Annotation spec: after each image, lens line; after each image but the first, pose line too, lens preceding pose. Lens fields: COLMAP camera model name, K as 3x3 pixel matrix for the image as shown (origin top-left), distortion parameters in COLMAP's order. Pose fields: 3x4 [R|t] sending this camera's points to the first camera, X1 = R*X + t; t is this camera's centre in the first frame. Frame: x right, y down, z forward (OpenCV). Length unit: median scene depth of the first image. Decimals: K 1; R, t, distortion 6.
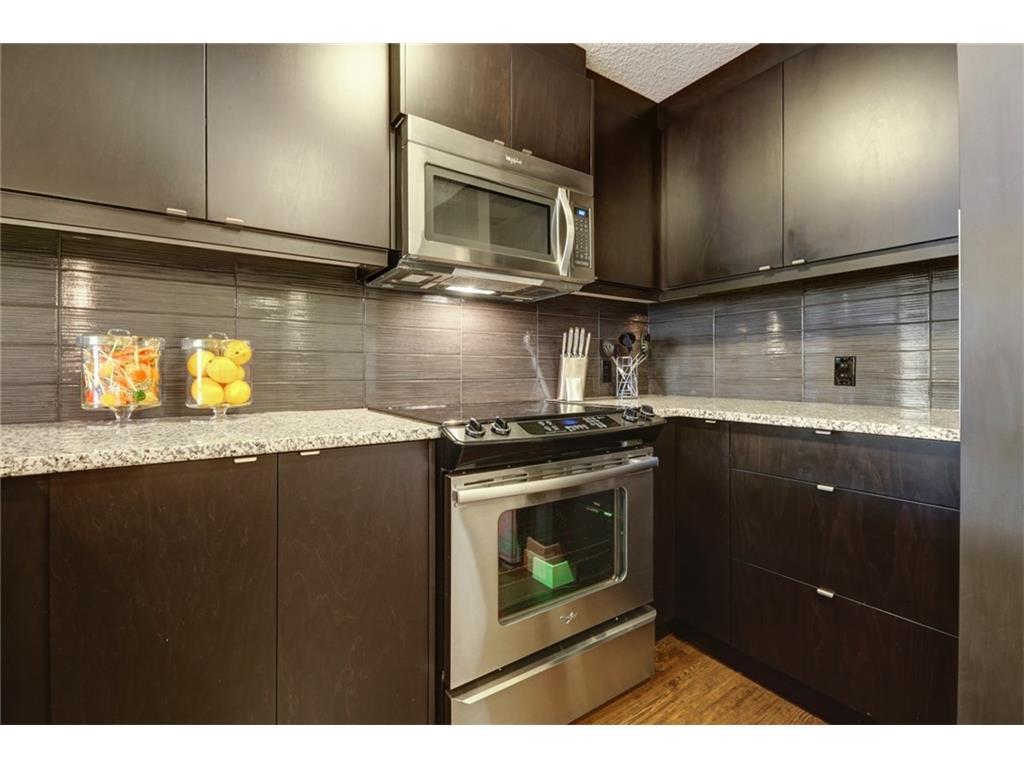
lens RADIAL K [[475.8, 0, 509.7], [0, 475.8, 377.6], [0, 0, 1]] dist [0.002318, -0.008310]
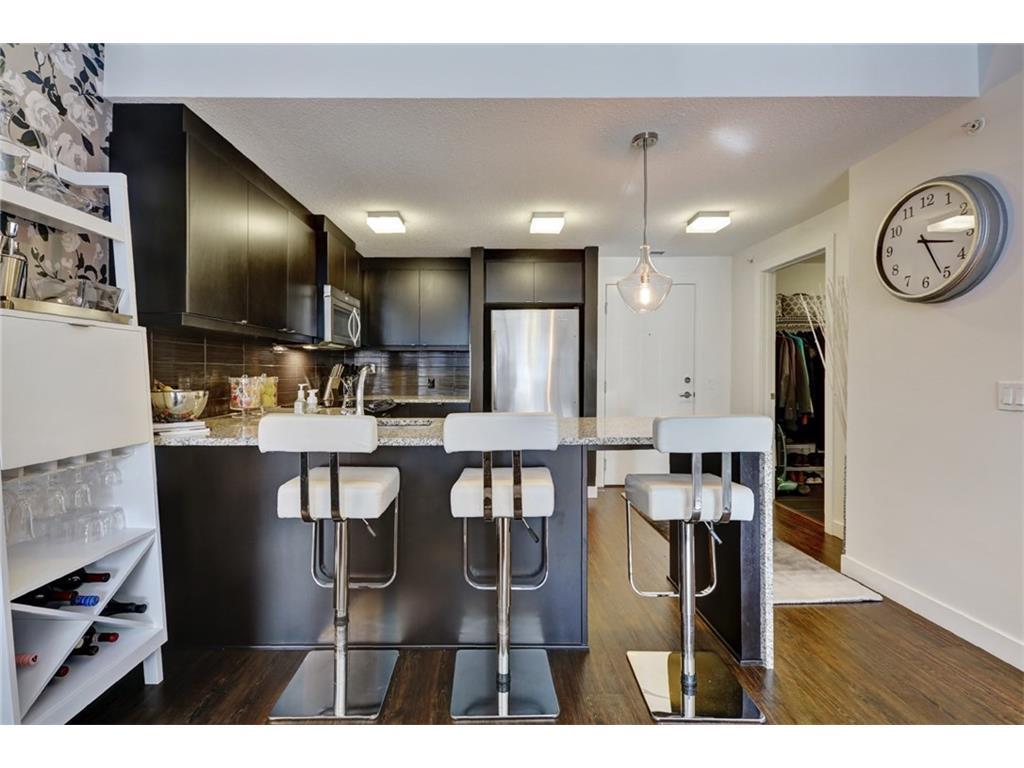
lens RADIAL K [[475.8, 0, 509.7], [0, 475.8, 377.6], [0, 0, 1]] dist [0.002318, -0.008310]
pose [[0.584198, -0.010565, 0.811542, -1.129474], [0.021500, 0.999766, -0.002462, -0.023486], [-0.811326, 0.018886, 0.584289, -0.850498]]
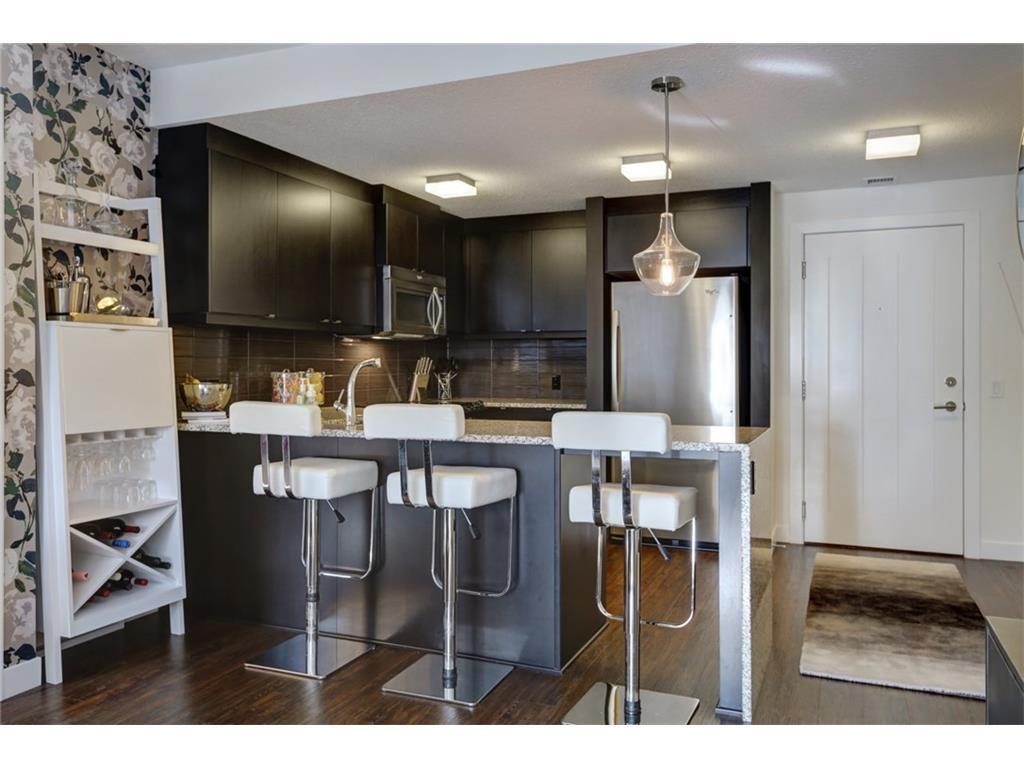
lens RADIAL K [[811.7, 0, 512.0], [0, 811.7, 384.0], [0, 0, 1]] dist [-0.007803, -0.001459]
pose [[0.852653, -0.009175, 0.522397, -1.101825], [0.011029, 0.999939, -0.000441, -0.004477], [-0.522361, 0.006137, 0.852702, -1.617035]]
